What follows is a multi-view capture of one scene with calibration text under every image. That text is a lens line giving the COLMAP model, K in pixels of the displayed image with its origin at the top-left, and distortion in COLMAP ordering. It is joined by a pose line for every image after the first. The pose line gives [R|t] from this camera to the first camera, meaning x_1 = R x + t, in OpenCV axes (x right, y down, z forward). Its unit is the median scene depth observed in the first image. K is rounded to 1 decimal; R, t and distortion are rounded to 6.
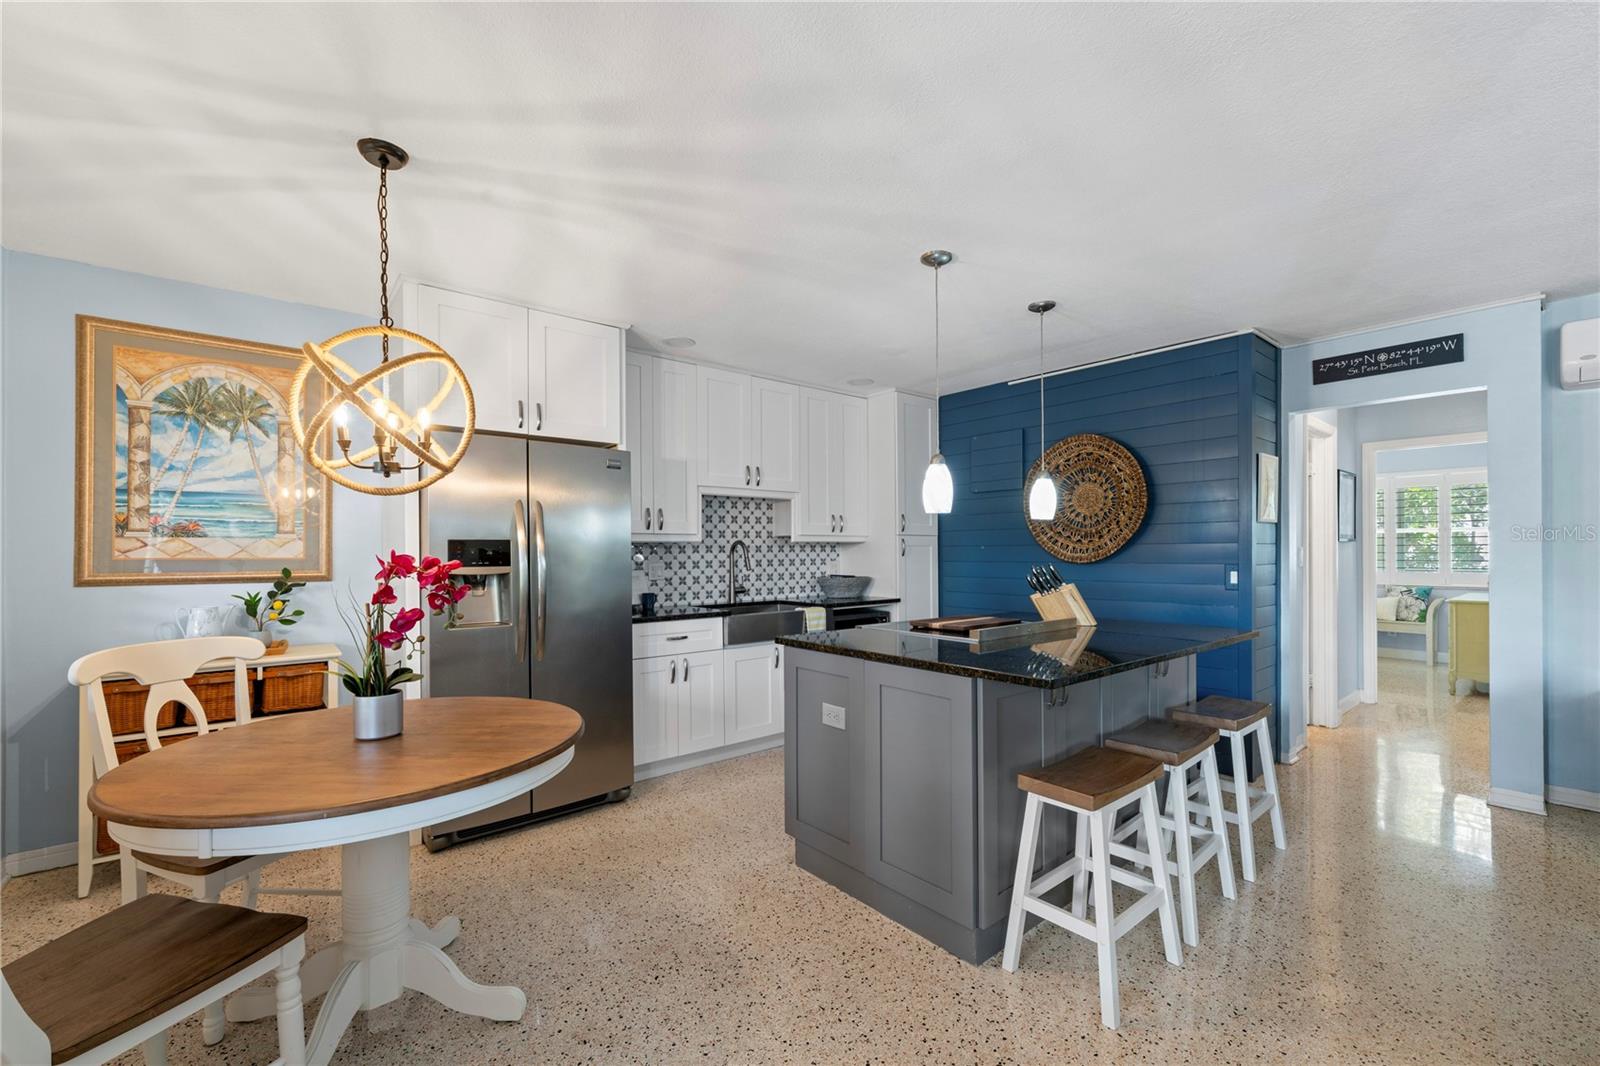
lens RADIAL K [[675.4, 0, 798.9], [0, 675.4, 546.8], [0, 0, 1]] dist [-0.001236, 0.000687]
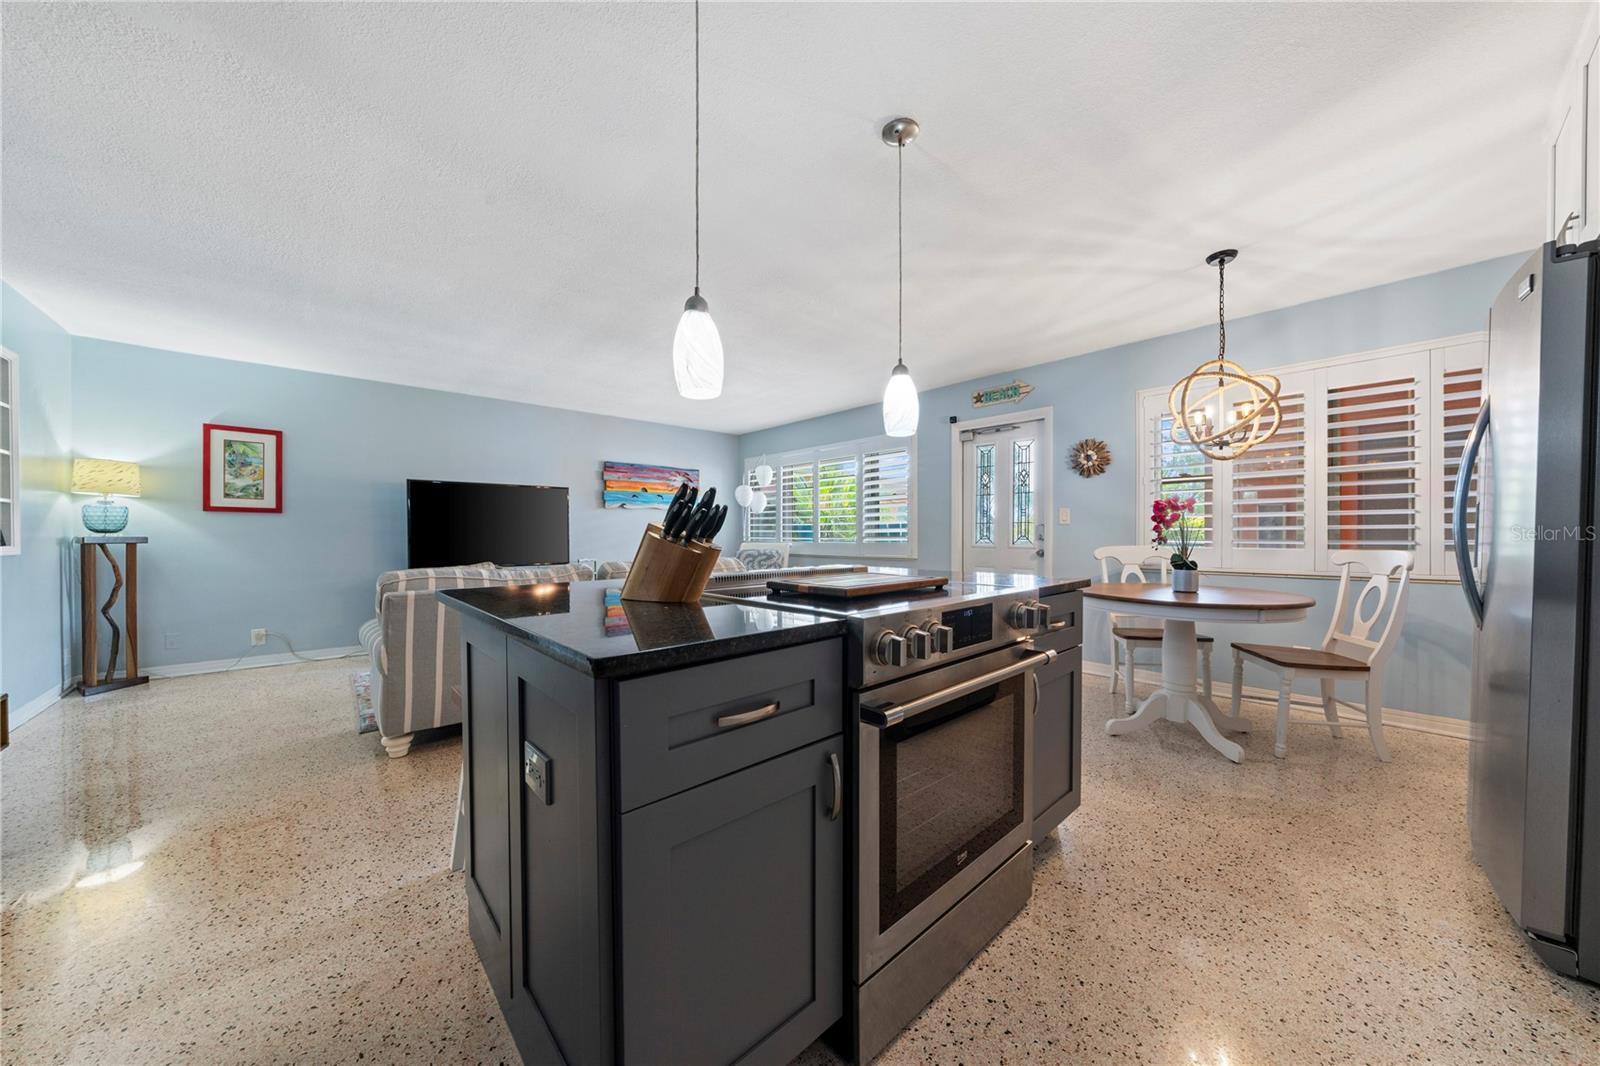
lens RADIAL K [[554.0, 0, 801.7], [0, 554.0, 545.3], [0, 0, 1]] dist [-0.007617, 0.000398]
pose [[-0.999227, 0.005694, -0.038903, 0.322350], [0.005100, 0.999869, 0.015354, 0.071325], [0.038985, 0.015144, -0.999125, 1.542862]]
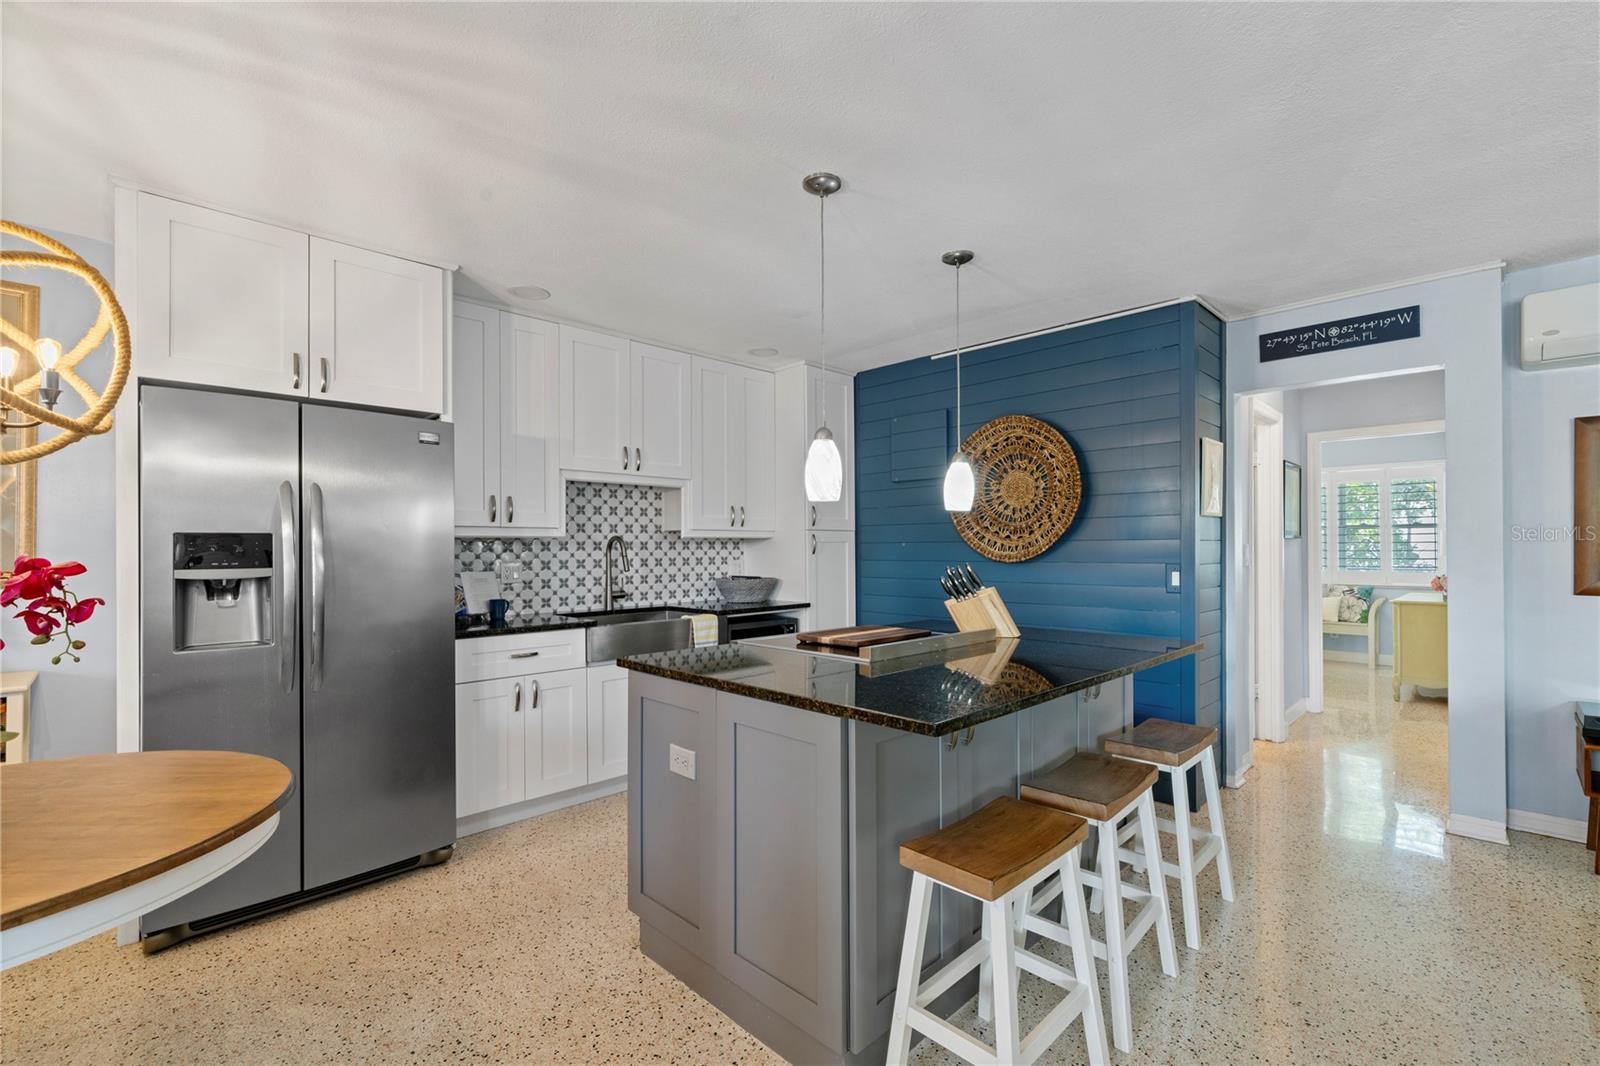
lens RADIAL K [[712.7, 0, 799.9], [0, 712.7, 540.7], [0, 0, 1]] dist [-0.000560, 0.001124]
pose [[0.996375, 0.001584, 0.085054, 0.096104], [-0.001206, 0.999989, -0.004495, 0.000952], [-0.085060, 0.004376, 0.996366, 0.144523]]
